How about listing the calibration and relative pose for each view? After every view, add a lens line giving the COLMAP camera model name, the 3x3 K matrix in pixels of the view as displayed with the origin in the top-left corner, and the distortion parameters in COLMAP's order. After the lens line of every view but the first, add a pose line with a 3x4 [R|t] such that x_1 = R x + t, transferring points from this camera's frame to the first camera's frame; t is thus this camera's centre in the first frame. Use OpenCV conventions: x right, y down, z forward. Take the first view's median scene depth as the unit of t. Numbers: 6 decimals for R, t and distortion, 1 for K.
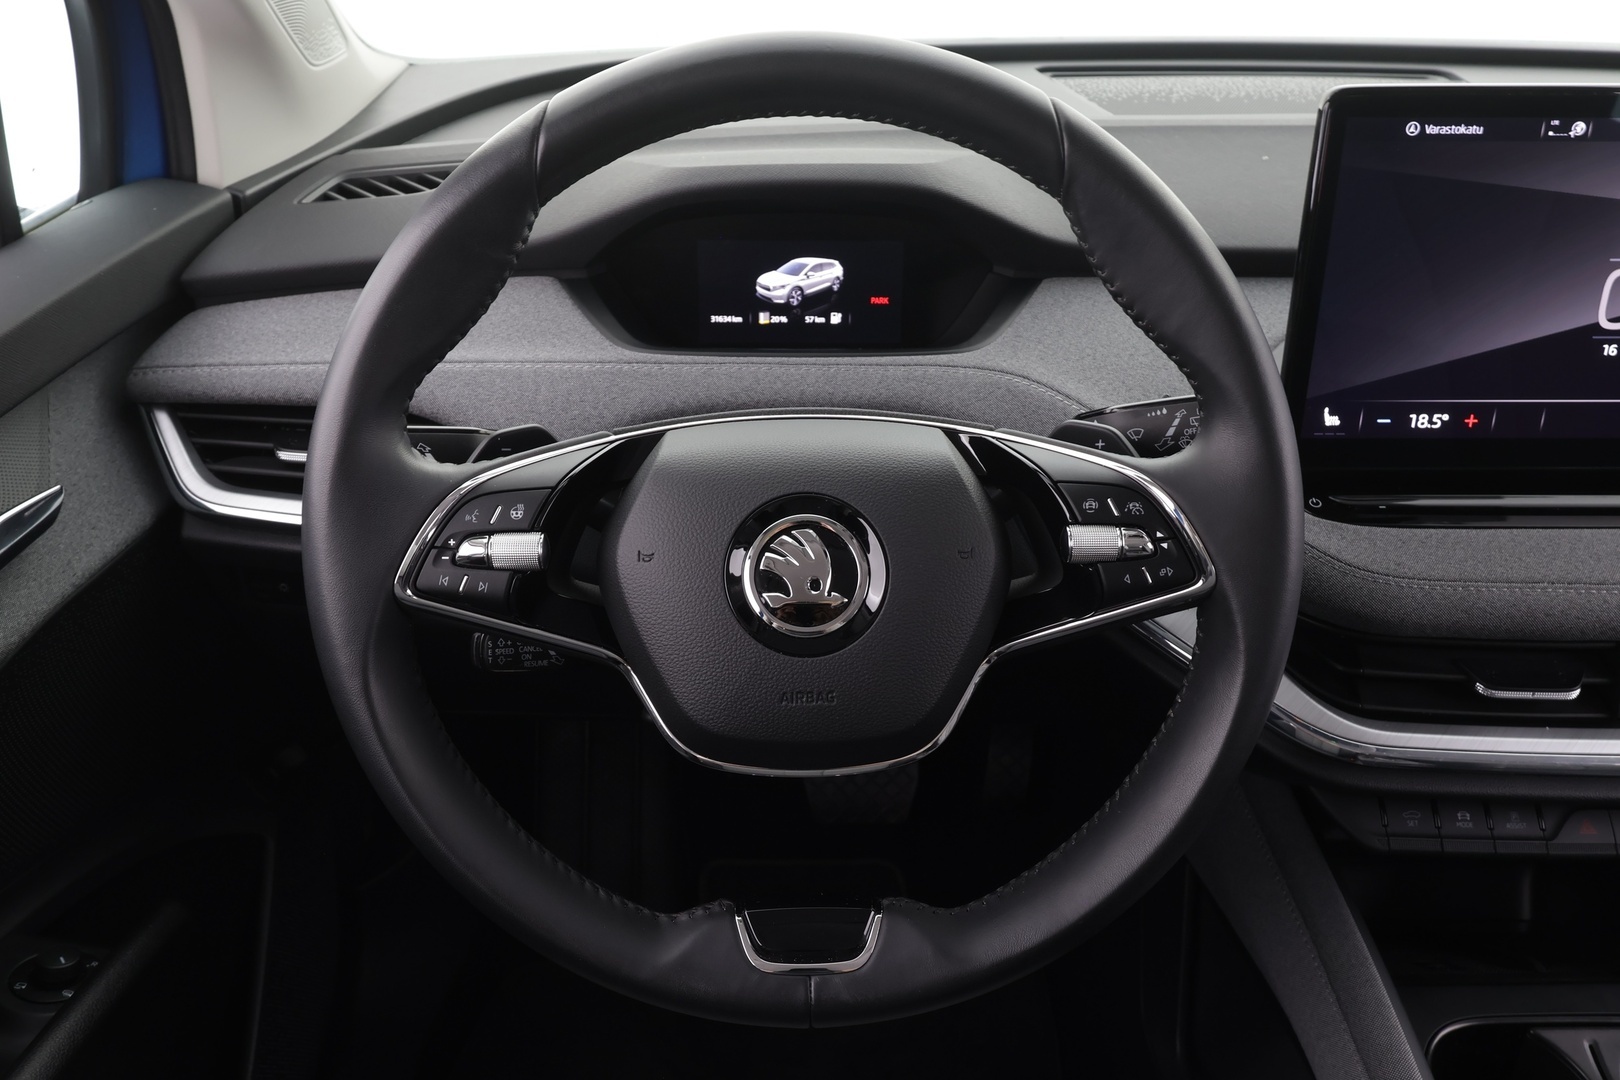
lens RADIAL K [[1277.8, 0, 810.0], [0, 1277.8, 540.0], [0, 0, 1]] dist [0.005209, 0.000771]
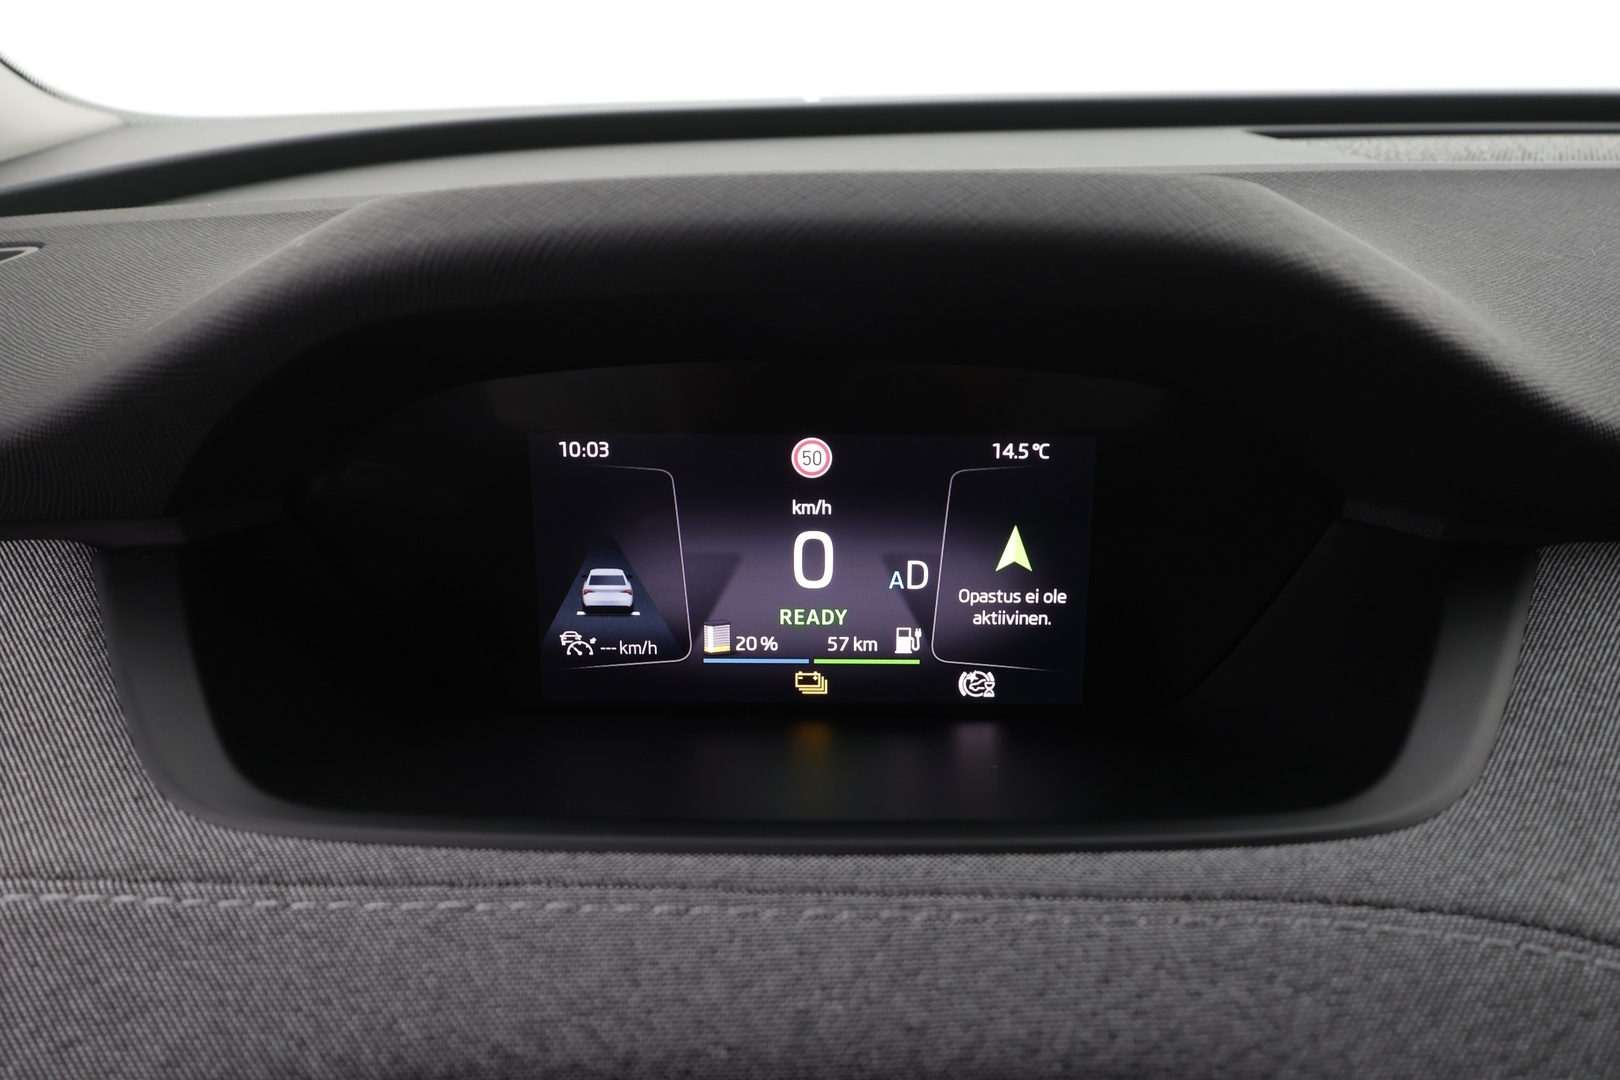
lens RADIAL K [[1277.8, 0, 810.0], [0, 1277.8, 540.0], [0, 0, 1]] dist [0.005209, 0.000771]
pose [[0.999621, 0.000701, -0.027533, 0.002858], [-0.004531, 0.990244, -0.139273, -0.204808], [0.027167, 0.139345, 0.989871, 0.857608]]
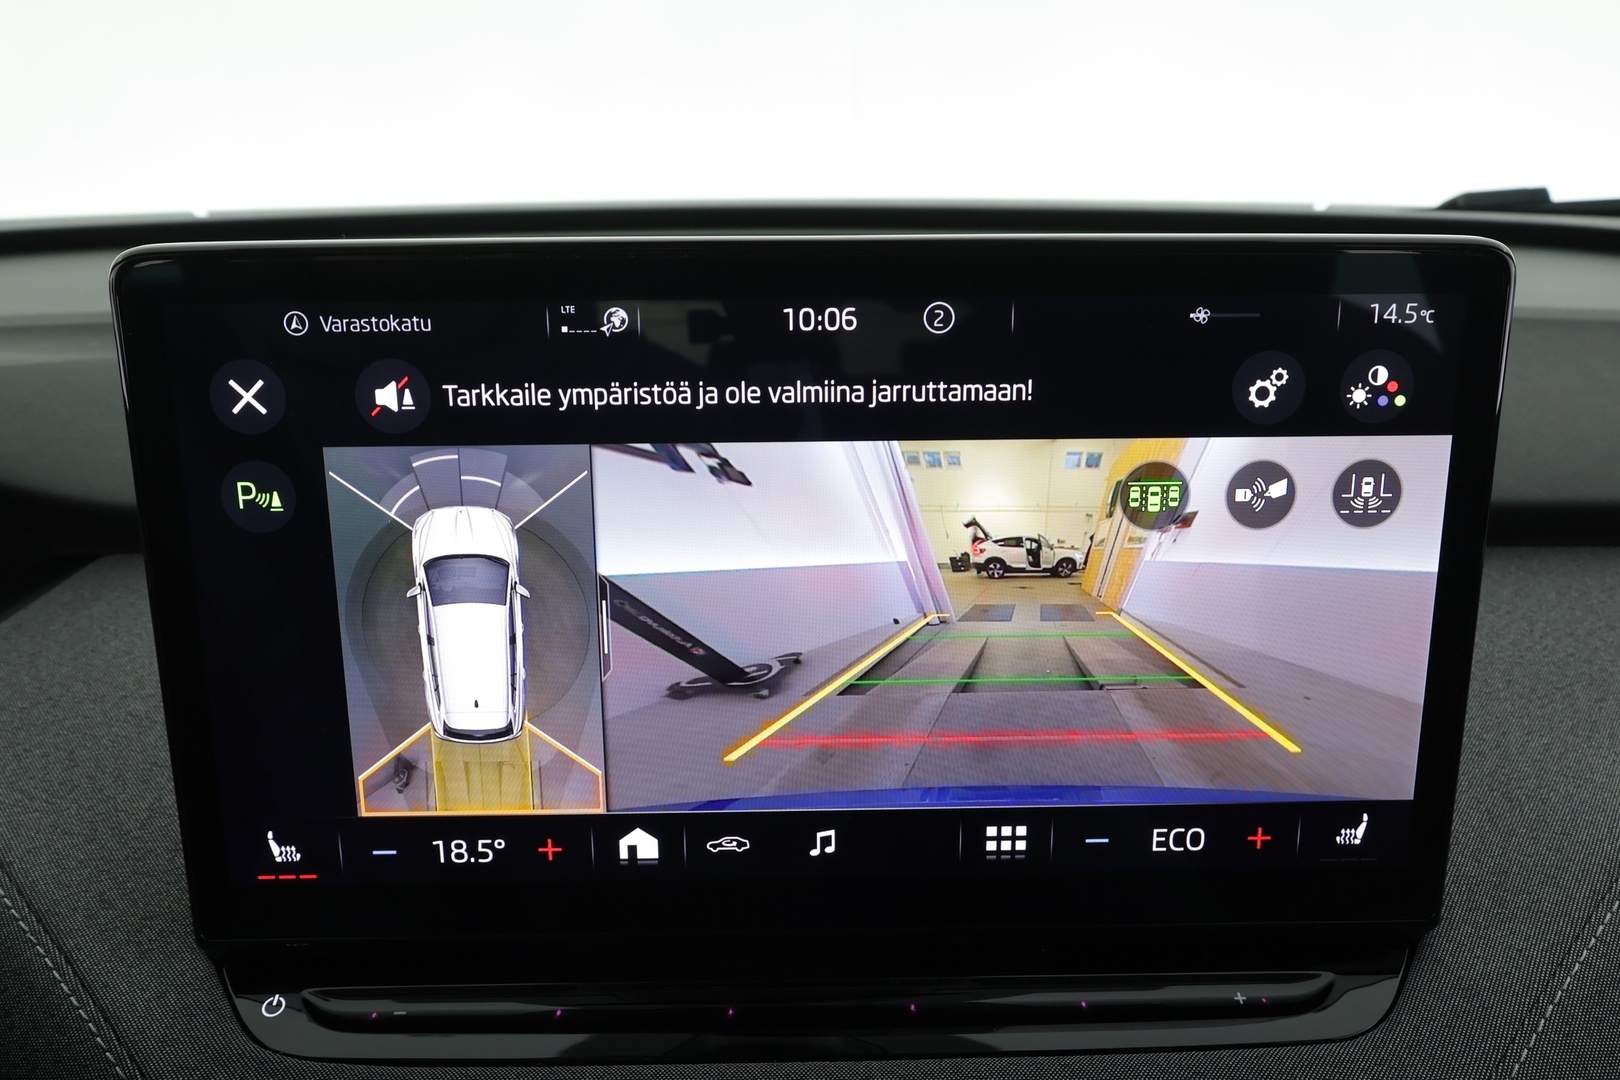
lens RADIAL K [[1283.0, 0, 809.6], [0, 1283.0, 541.9], [0, 0, 1]] dist [0.005715, 0.001275]
pose [[0.999907, -0.012956, 0.004188, 0.676121], [0.013359, 0.992977, -0.117551, -0.168948], [-0.002636, 0.117596, 0.993058, 0.491463]]
